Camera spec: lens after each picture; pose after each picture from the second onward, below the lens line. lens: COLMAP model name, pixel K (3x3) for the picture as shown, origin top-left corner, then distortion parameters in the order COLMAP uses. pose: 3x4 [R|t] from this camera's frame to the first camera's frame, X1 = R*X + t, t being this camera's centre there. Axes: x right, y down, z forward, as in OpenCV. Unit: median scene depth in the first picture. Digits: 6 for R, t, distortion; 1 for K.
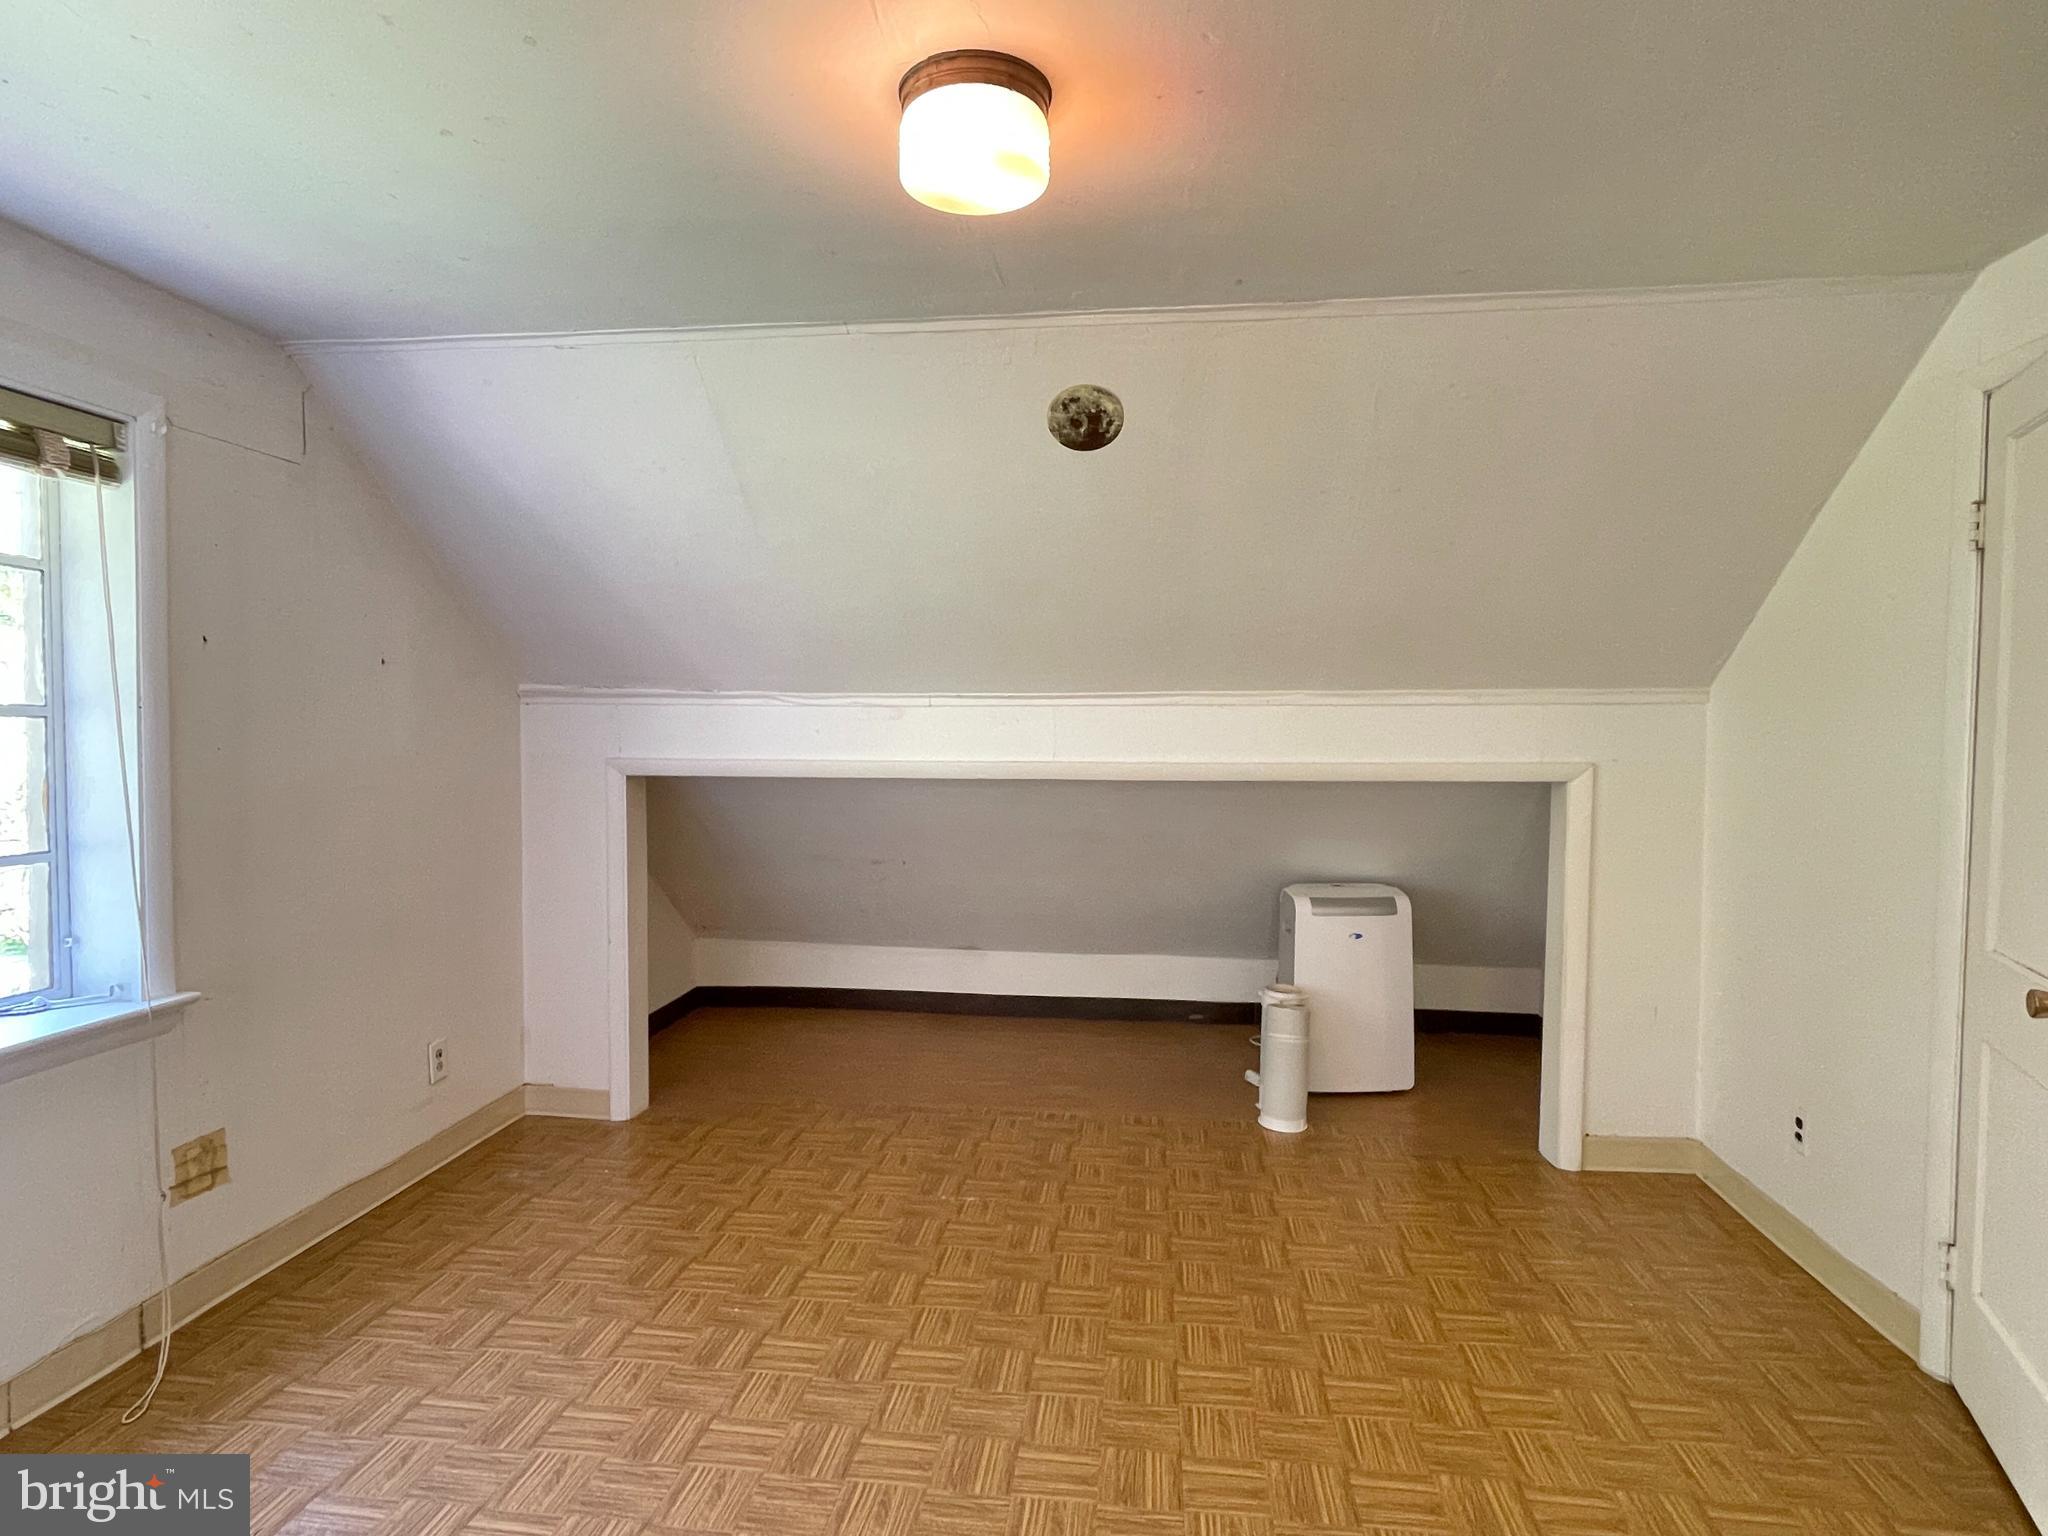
lens RADIAL K [[1122.0, 0, 1014.7], [0, 1122.0, 757.6], [0, 0, 1]] dist [-0.002872, -0.000446]
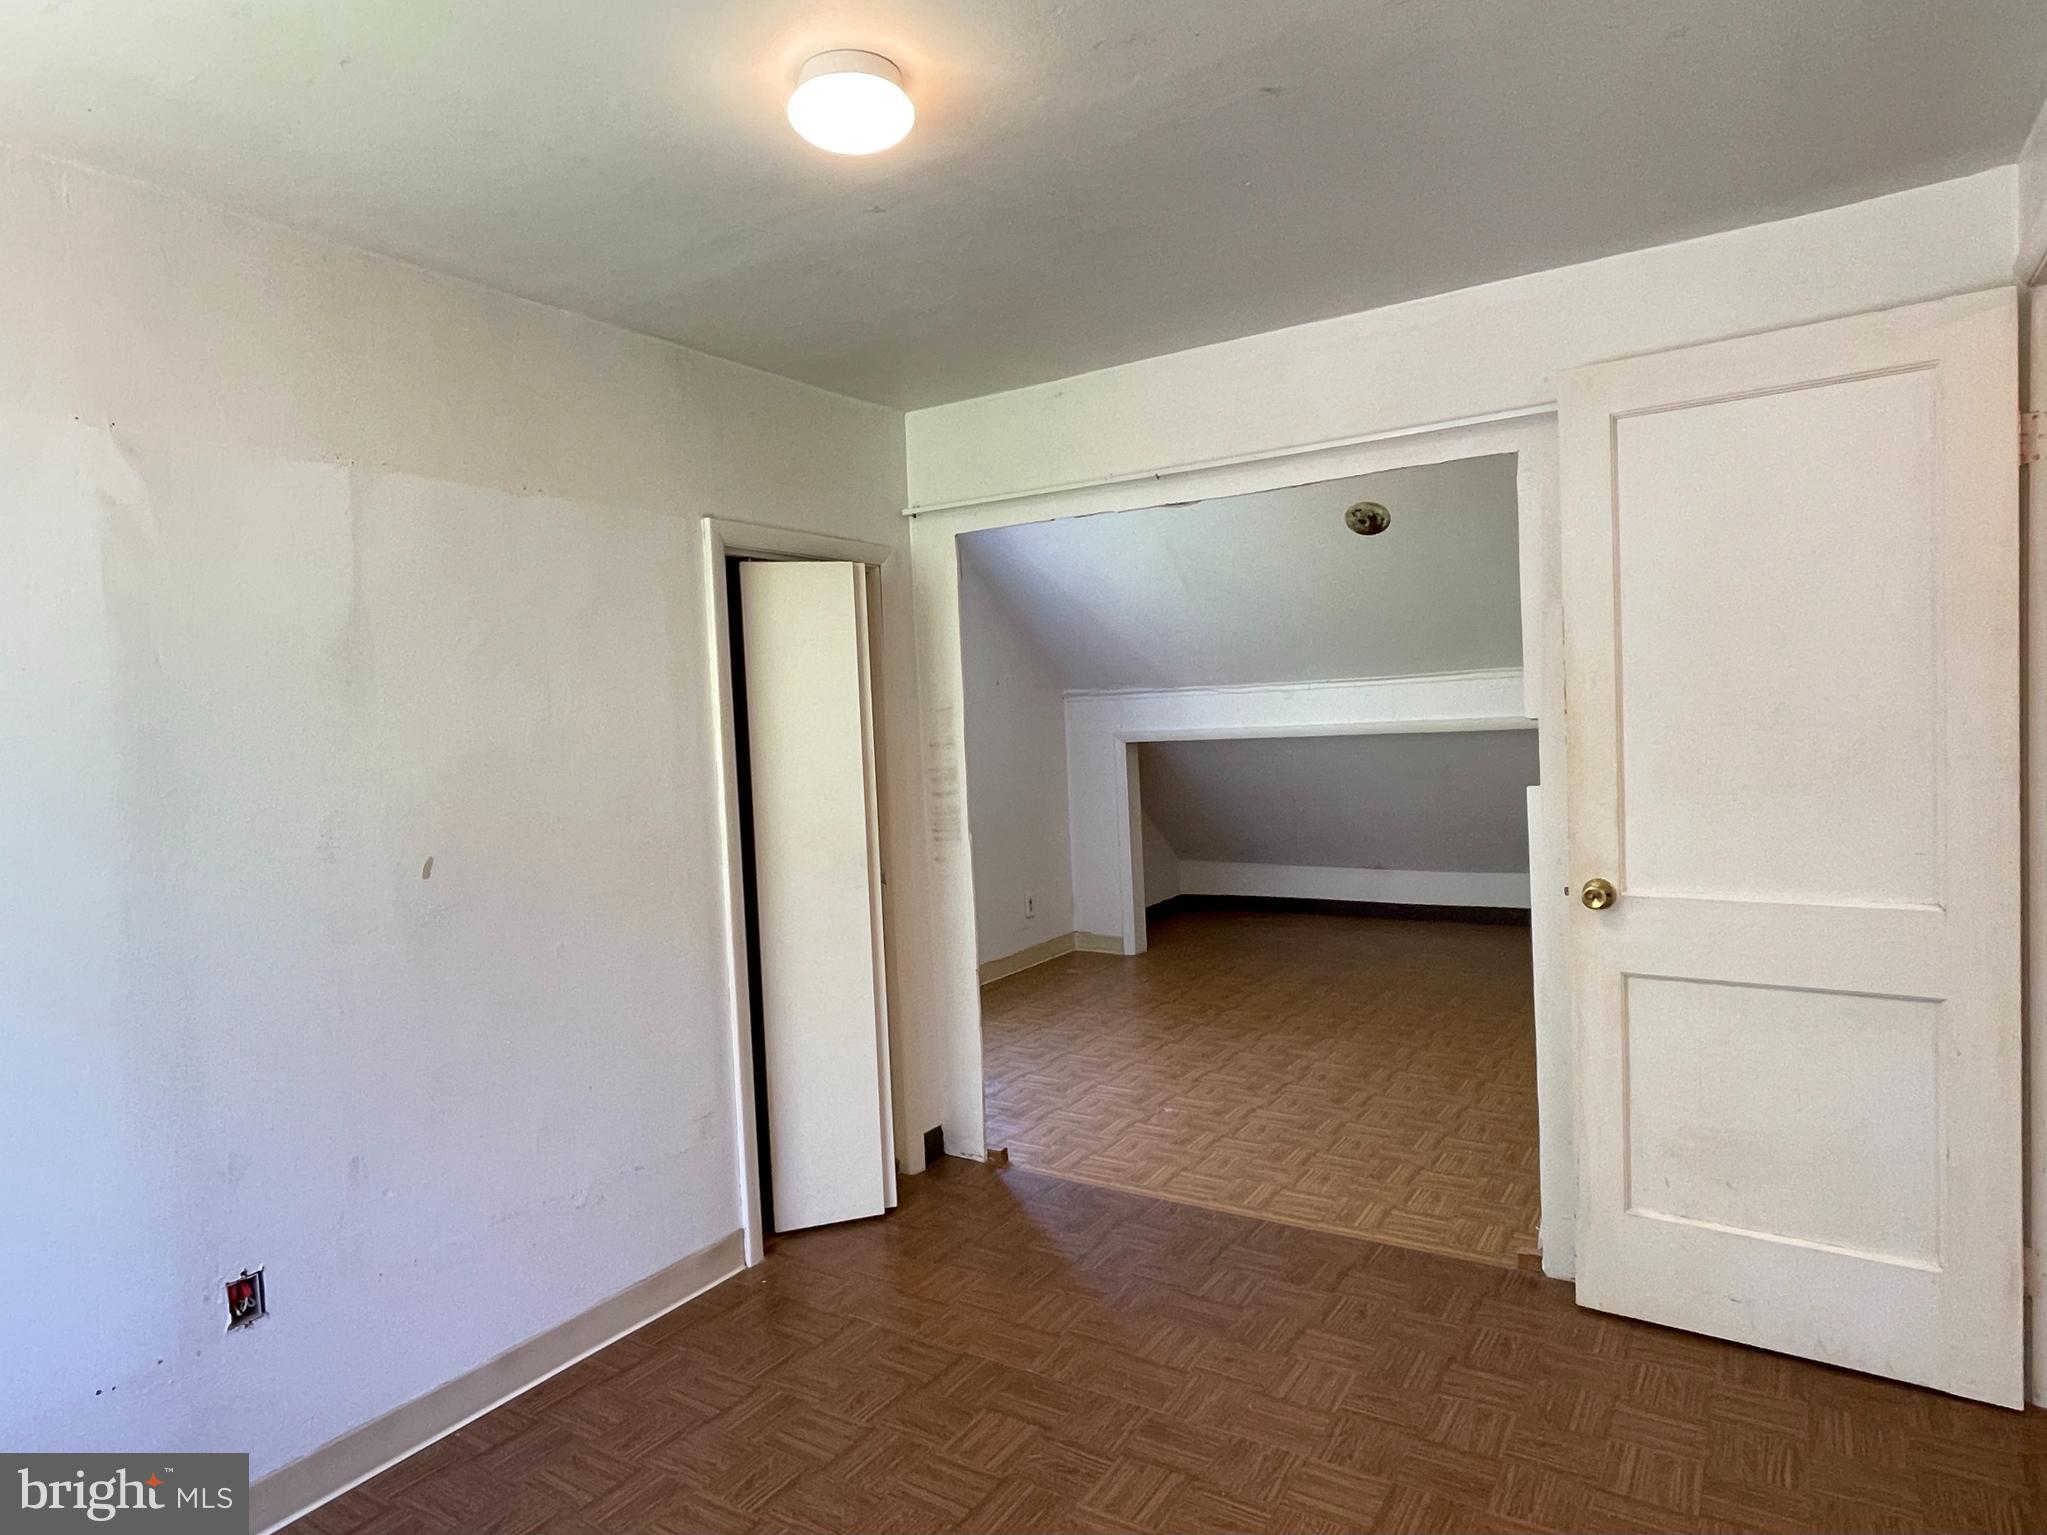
lens RADIAL K [[1121.5, 0, 1014.2], [0, 1121.5, 757.1], [0, 0, 1]] dist [-0.002872, -0.000446]
pose [[0.902380, -0.030615, -0.429853, 0.201767], [0.039812, 0.999130, 0.012415, 0.011617], [0.429099, -0.028316, 0.902814, -0.523837]]
